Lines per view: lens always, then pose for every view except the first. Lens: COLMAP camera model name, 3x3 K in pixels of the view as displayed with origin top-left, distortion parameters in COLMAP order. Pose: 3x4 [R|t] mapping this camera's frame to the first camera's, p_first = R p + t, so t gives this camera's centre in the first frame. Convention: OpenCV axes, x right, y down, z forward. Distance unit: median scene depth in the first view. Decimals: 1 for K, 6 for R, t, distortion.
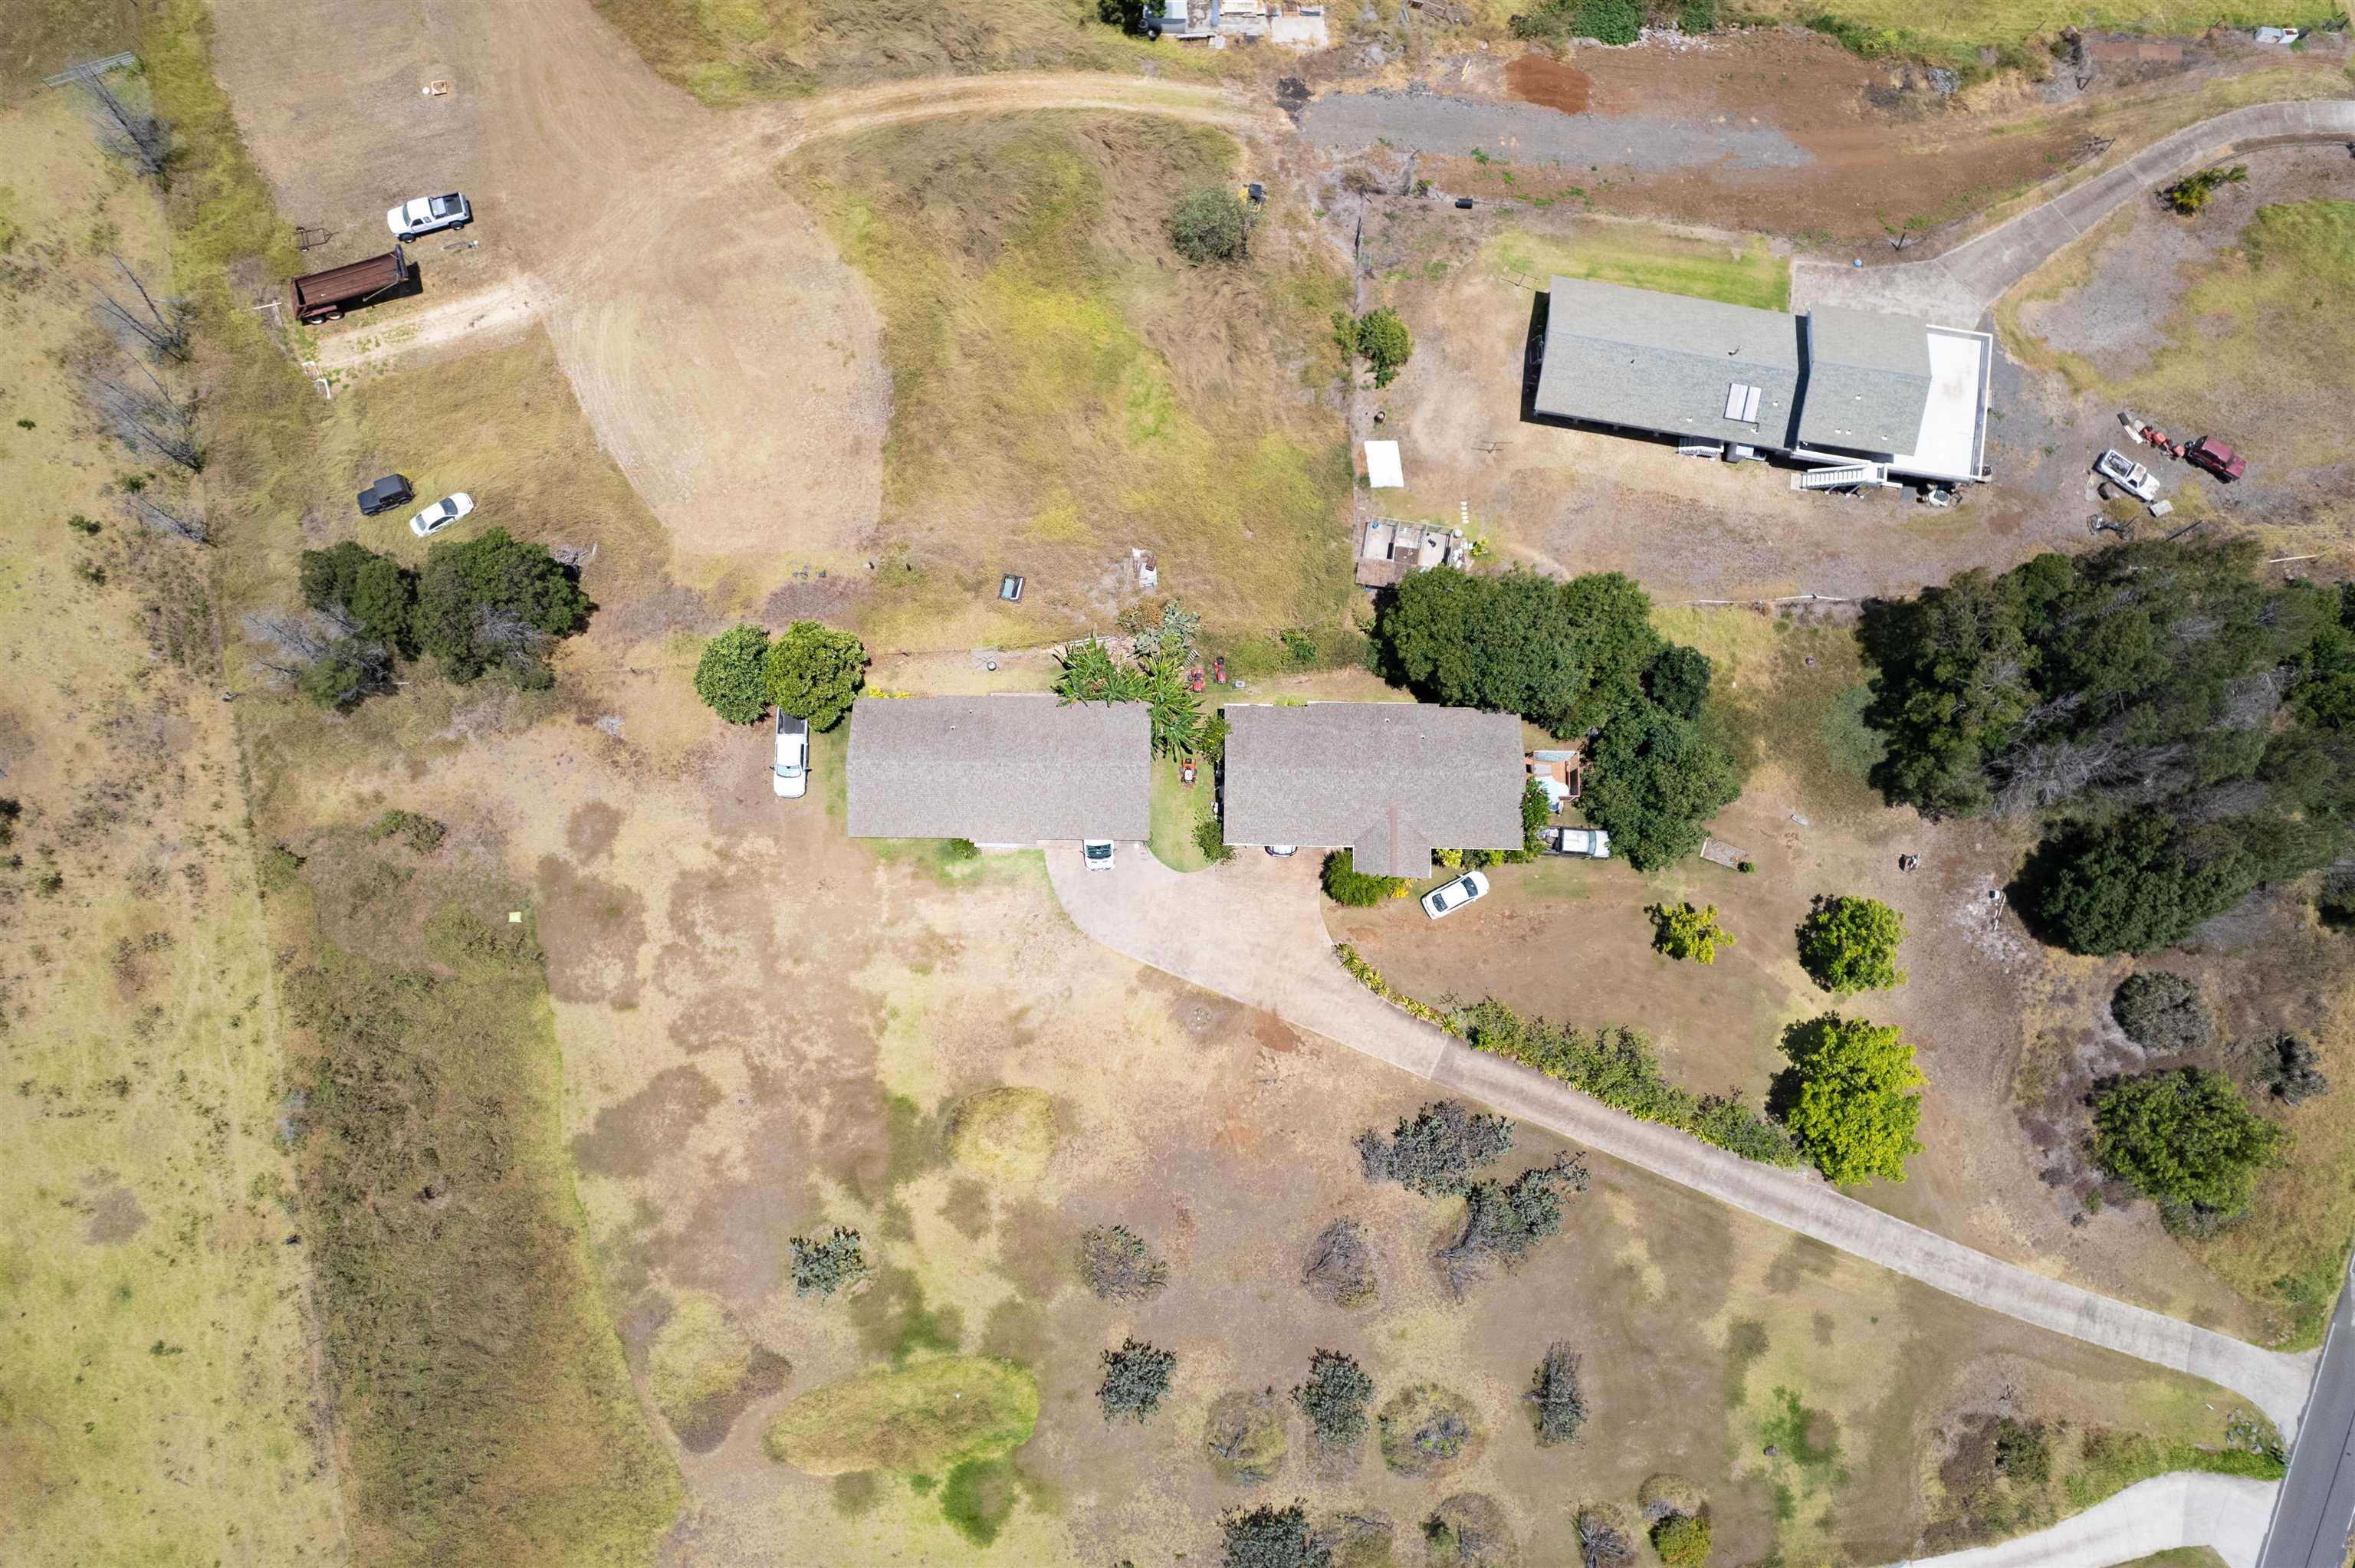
lens RADIAL K [[1504.4, 0, 1178.9], [0, 1504.4, 807.6], [0, 0, 1]] dist [-0.082924, 0.074374]
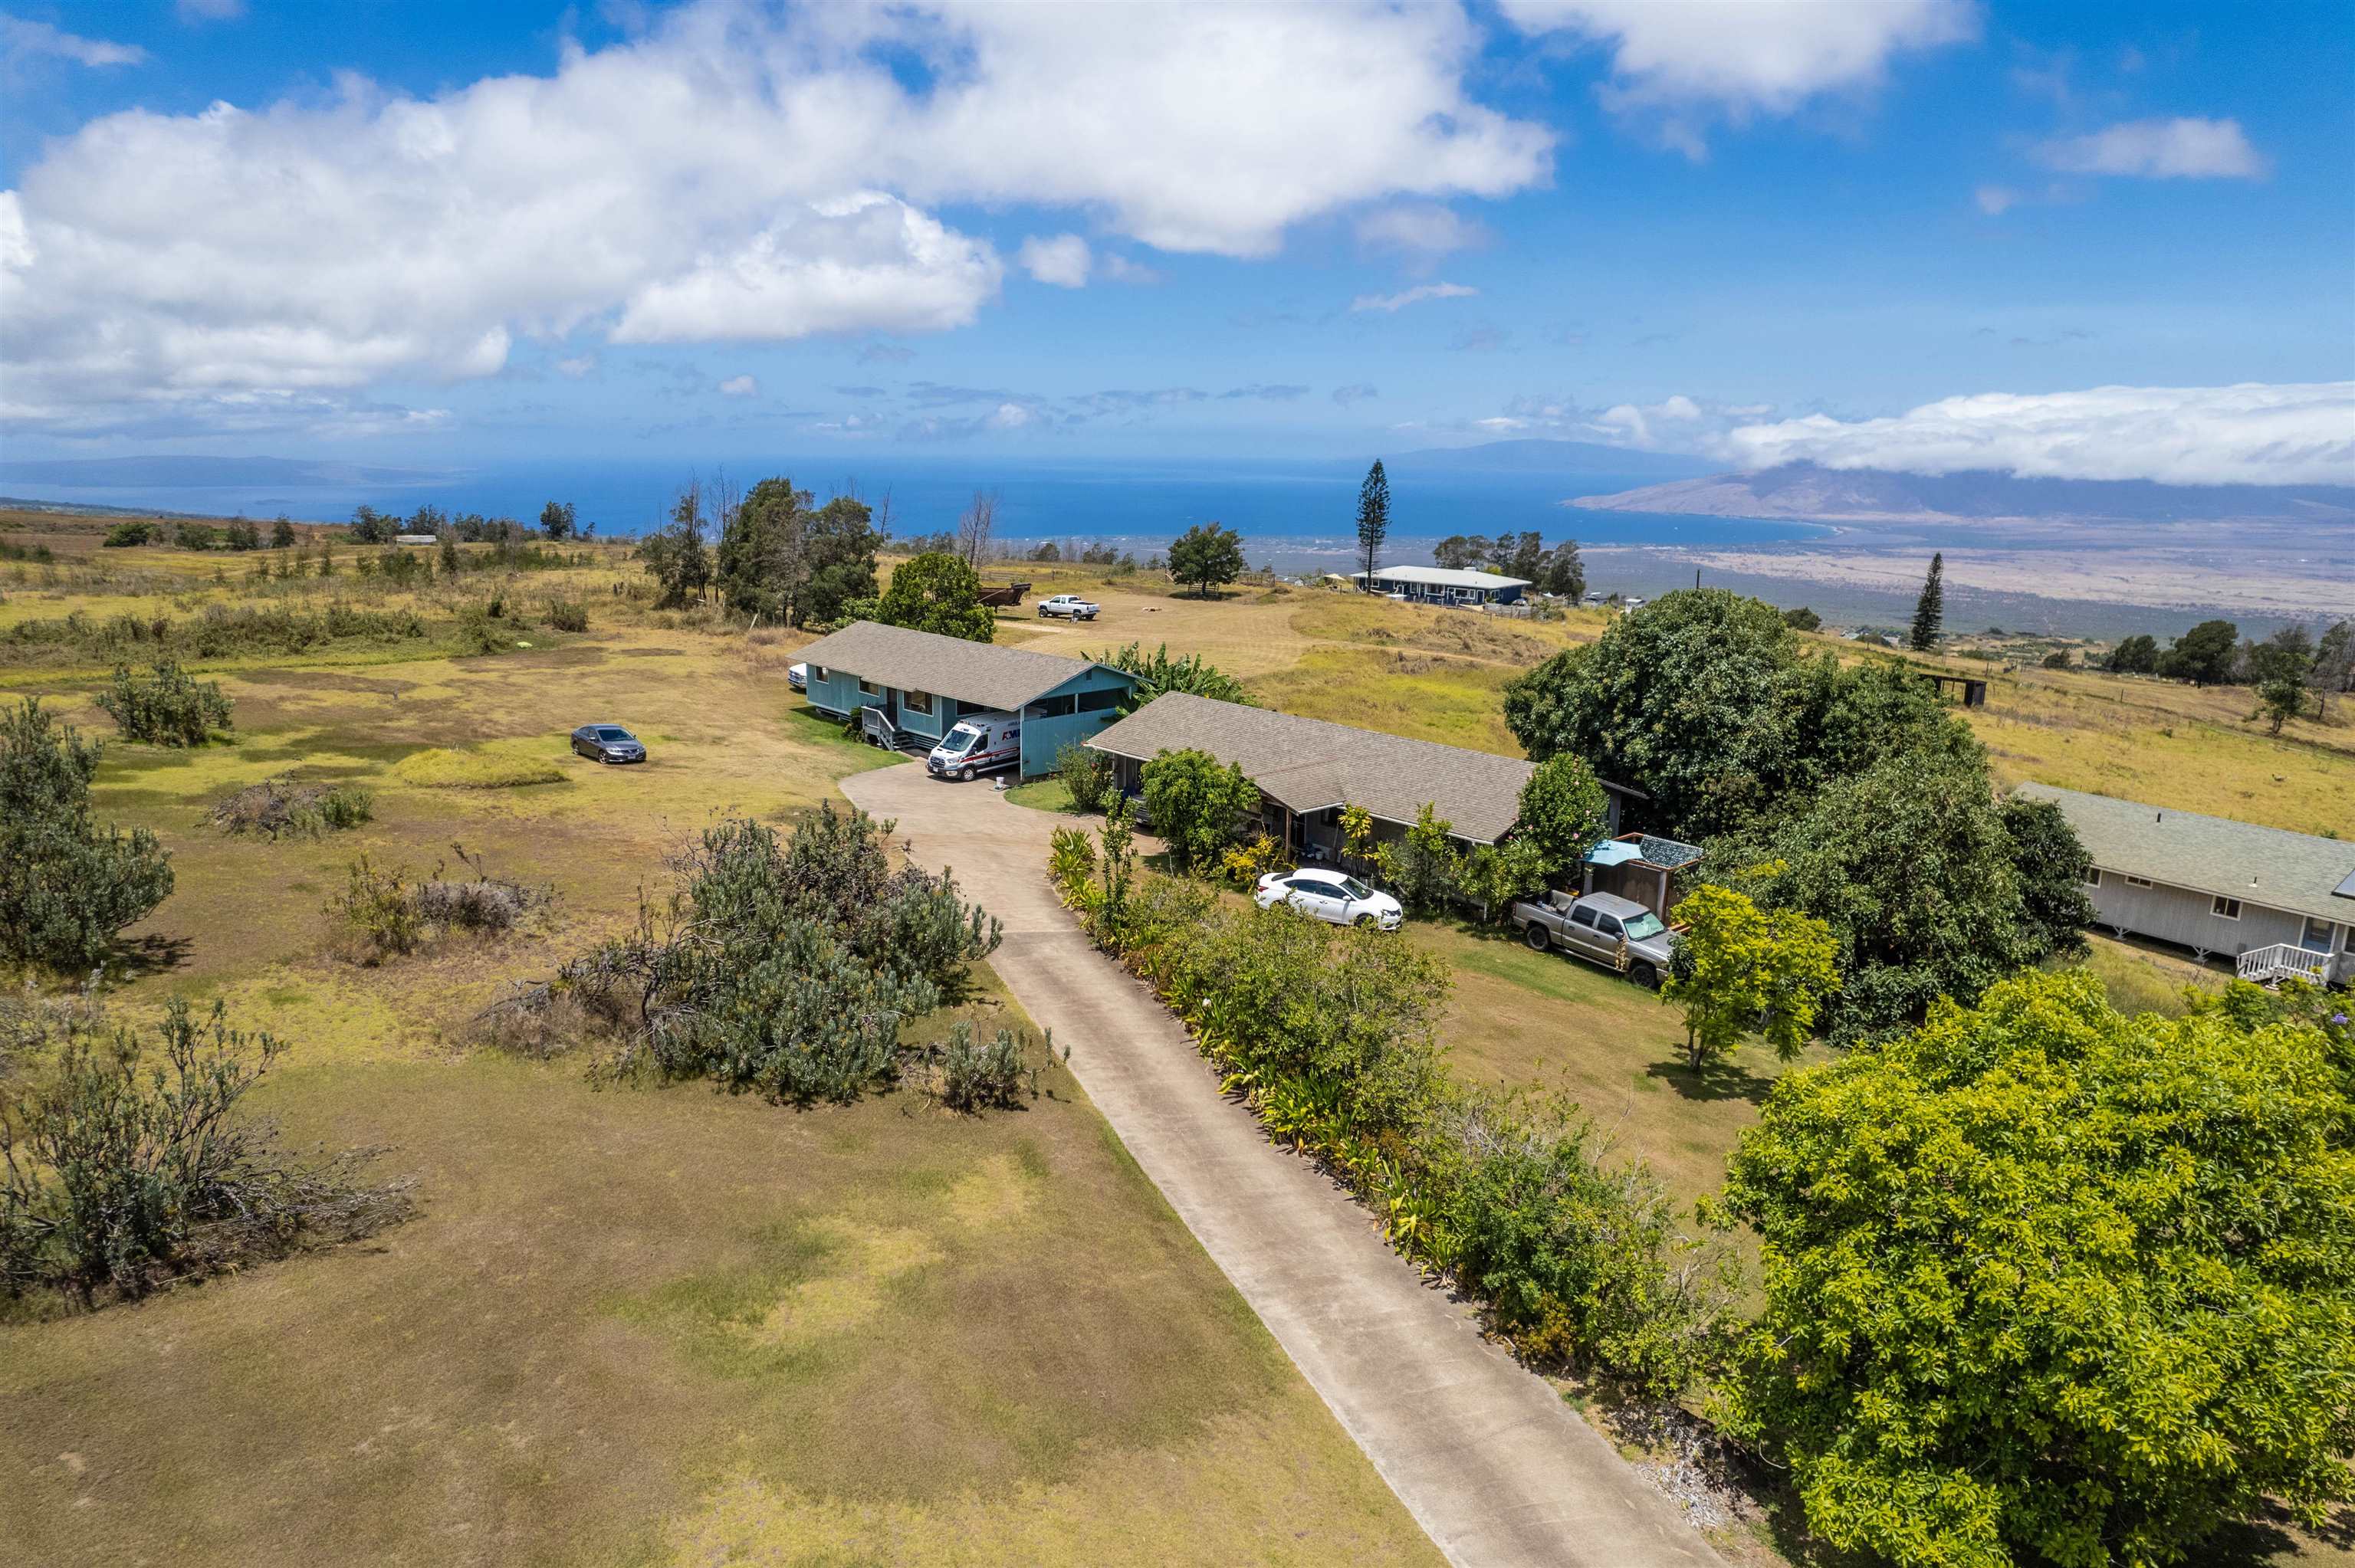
lens RADIAL K [[1504.4, 0, 1178.9], [0, 1504.4, 807.6], [0, 0, 1]] dist [-0.082924, 0.074374]
pose [[0.686510, 0.176417, -0.705394, 0.491982], [-0.721469, 0.285989, -0.630629, 0.388594], [0.090481, 0.941853, 0.323613, 0.838068]]
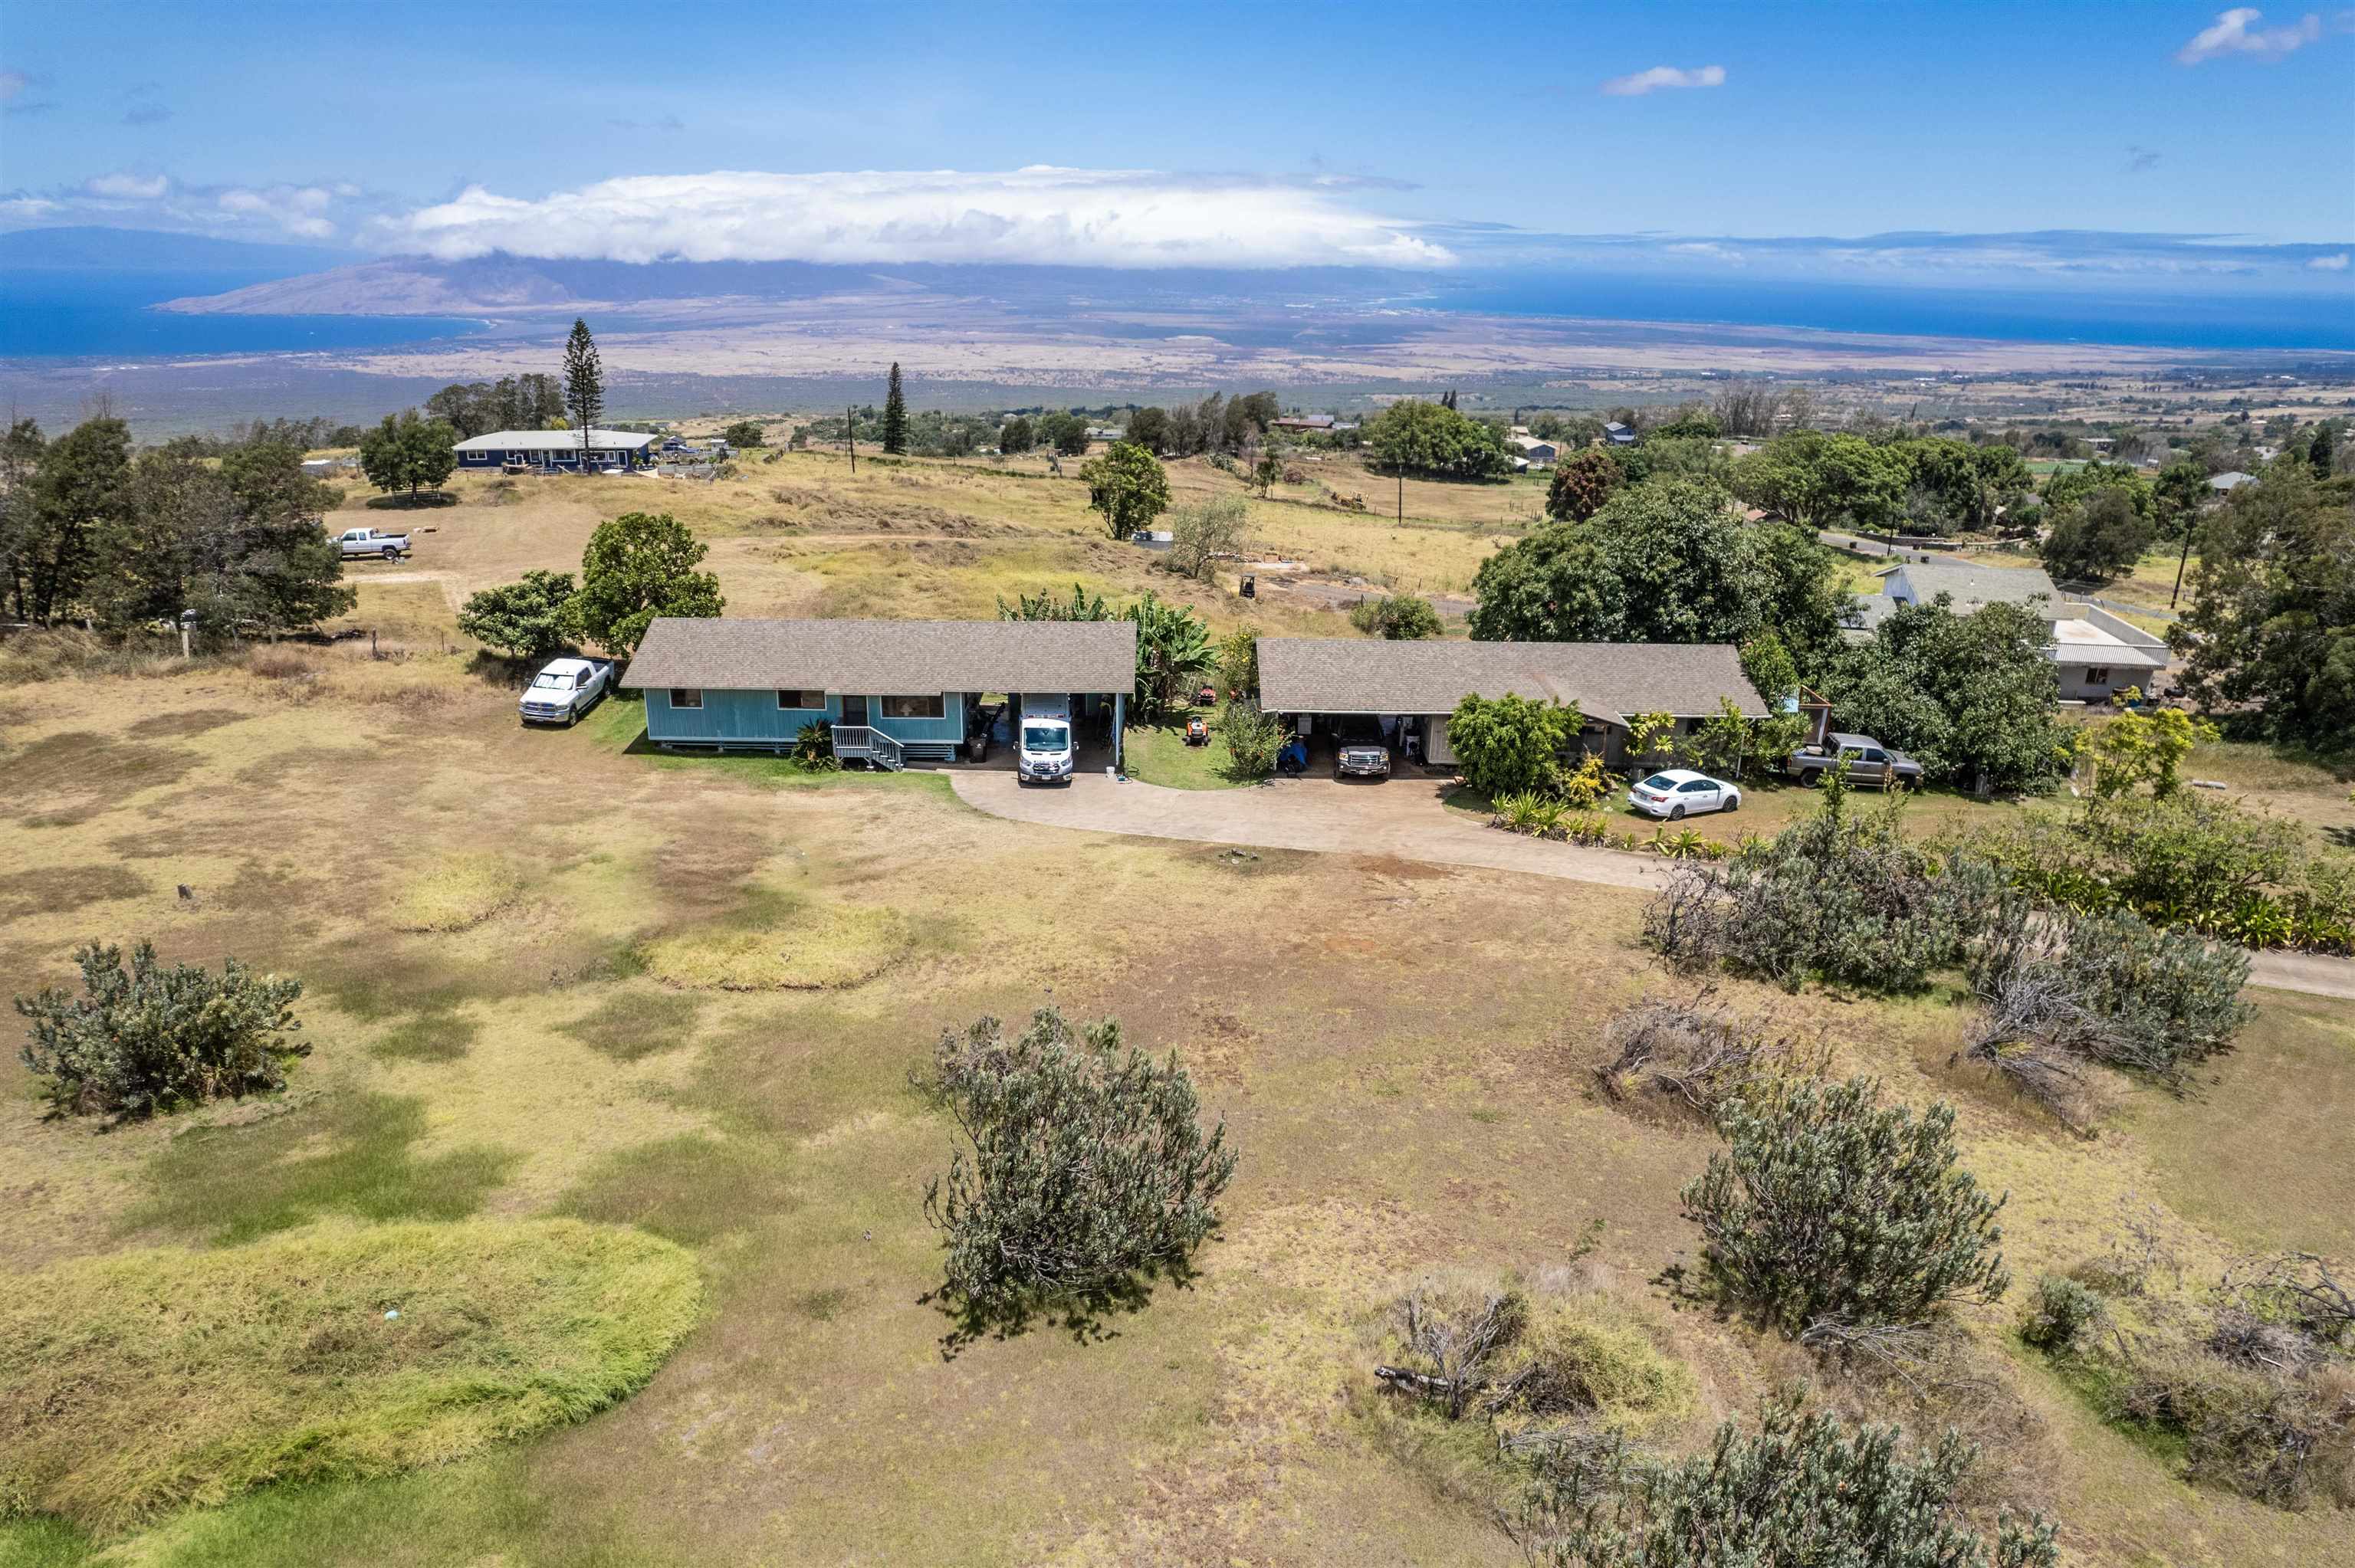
lens RADIAL K [[1504.4, 0, 1178.9], [0, 1504.4, 807.6], [0, 0, 1]] dist [-0.082924, 0.074374]
pose [[0.999783, -0.000865, 0.020806, -0.014609], [0.018675, 0.479286, -0.877460, 0.557143], [-0.009213, 0.877659, 0.479198, 0.760004]]
